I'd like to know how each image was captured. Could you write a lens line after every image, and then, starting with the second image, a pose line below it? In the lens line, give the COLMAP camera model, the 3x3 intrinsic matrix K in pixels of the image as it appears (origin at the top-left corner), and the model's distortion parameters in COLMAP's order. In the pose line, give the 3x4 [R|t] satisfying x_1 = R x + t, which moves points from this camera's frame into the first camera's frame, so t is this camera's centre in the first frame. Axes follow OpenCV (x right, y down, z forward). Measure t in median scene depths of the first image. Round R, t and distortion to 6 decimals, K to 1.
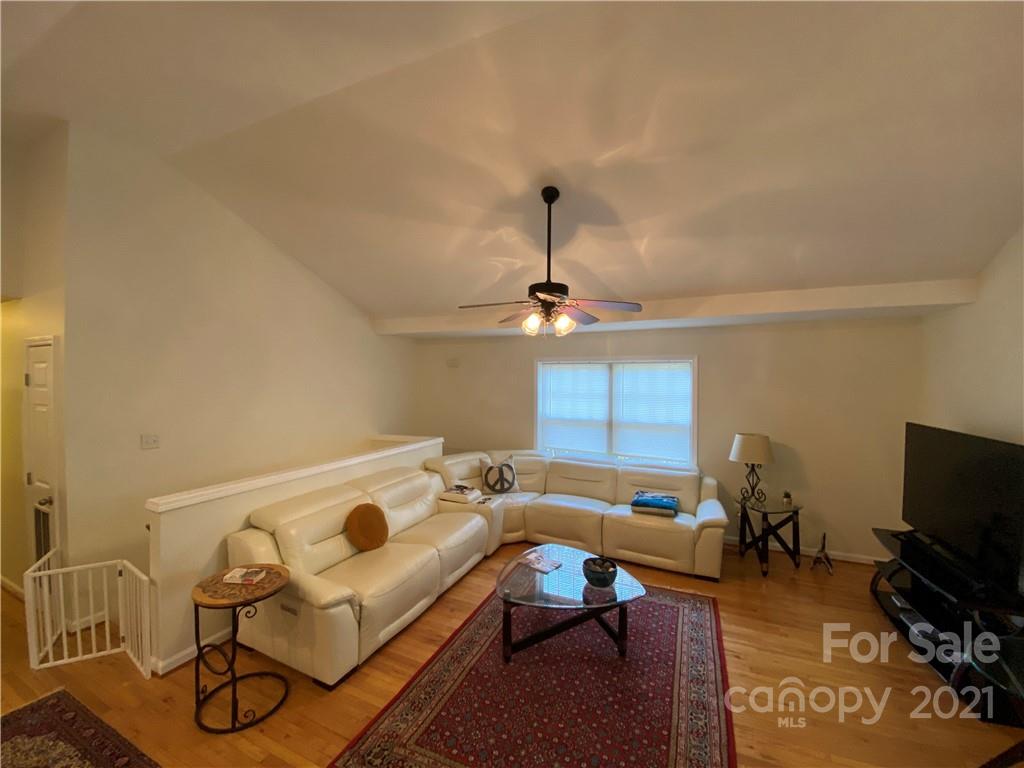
lens RADIAL K [[405.9, 0, 506.7], [0, 405.9, 383.5], [0, 0, 1]] dist [0.000291, -0.009155]
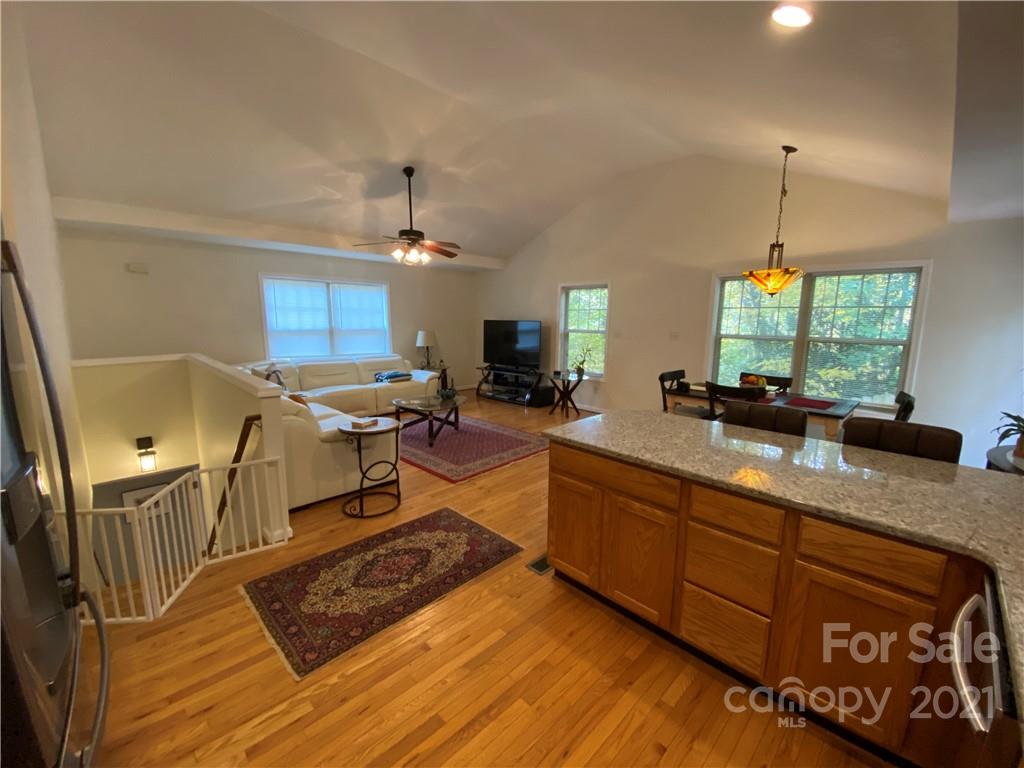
lens RADIAL K [[422.4, 0, 494.9], [0, 422.4, 389.8], [0, 0, 1]] dist [0.030433, -0.027100]
pose [[0.370098, -0.161390, 0.914867, -1.189778], [-0.005841, 0.984370, 0.176014, 0.061701], [-0.928974, -0.070487, 0.363371, 0.029448]]
